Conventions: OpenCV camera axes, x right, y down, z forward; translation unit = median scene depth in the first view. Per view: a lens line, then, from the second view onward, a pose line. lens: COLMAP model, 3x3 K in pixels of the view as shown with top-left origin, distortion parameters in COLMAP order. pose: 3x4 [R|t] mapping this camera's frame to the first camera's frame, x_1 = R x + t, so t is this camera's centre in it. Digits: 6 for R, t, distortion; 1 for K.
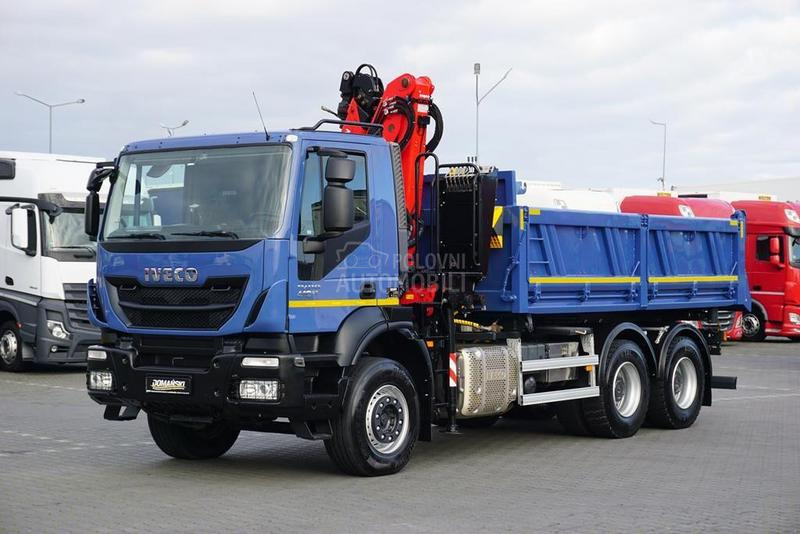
lens RADIAL K [[1664.9, 0, 399.4], [0, 1664.9, 278.0], [0, 0, 1]] dist [0.048648, 0.061270]
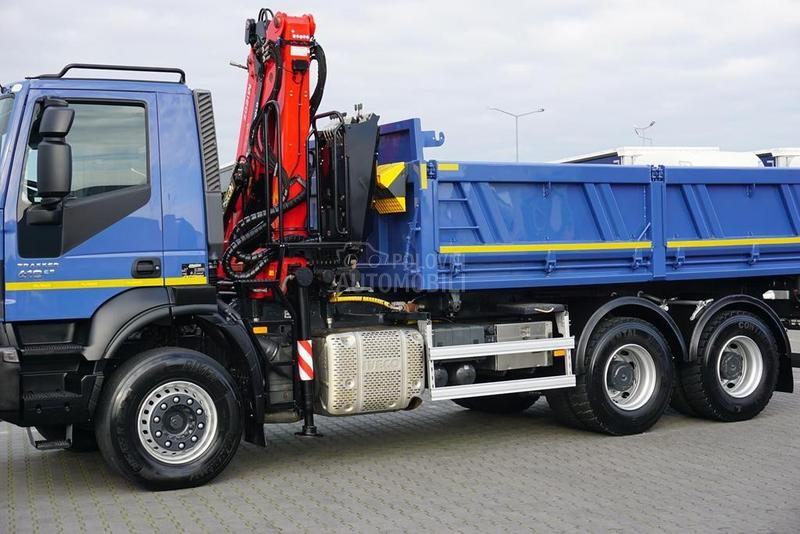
lens RADIAL K [[1211.6, 0, 389.3], [0, 1211.6, 271.1], [0, 0, 1]] dist [0.008919, 0.041356]
pose [[0.915150, -0.014958, -0.402836, 0.314009], [0.022492, 0.999649, 0.013979, 0.003192], [0.402485, -0.021854, 0.915166, 0.462322]]
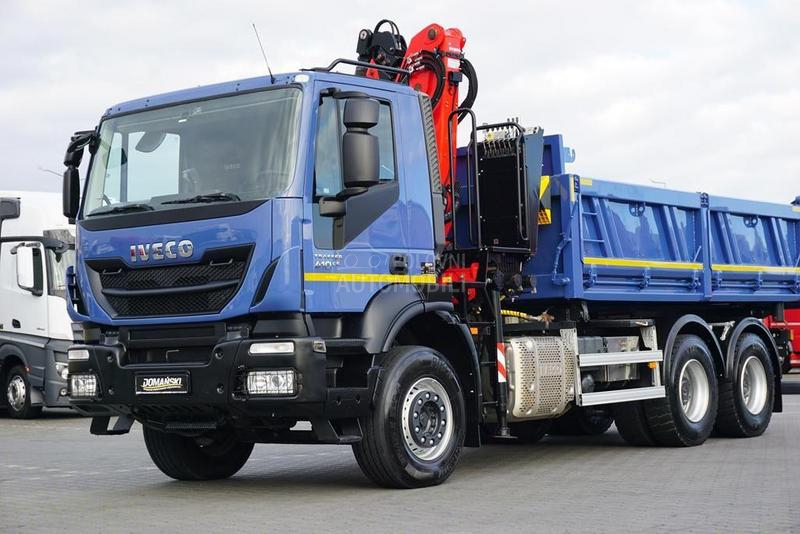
lens RADIAL K [[1541.8, 0, 400.0], [0, 1541.8, 267.0], [0, 0, 1]] dist [0.015094, 0.130455]
pose [[0.999398, -0.034204, -0.005872, -0.012950], [0.033829, 0.997904, -0.055173, 0.048065], [0.007747, 0.054941, 0.998460, 0.214105]]
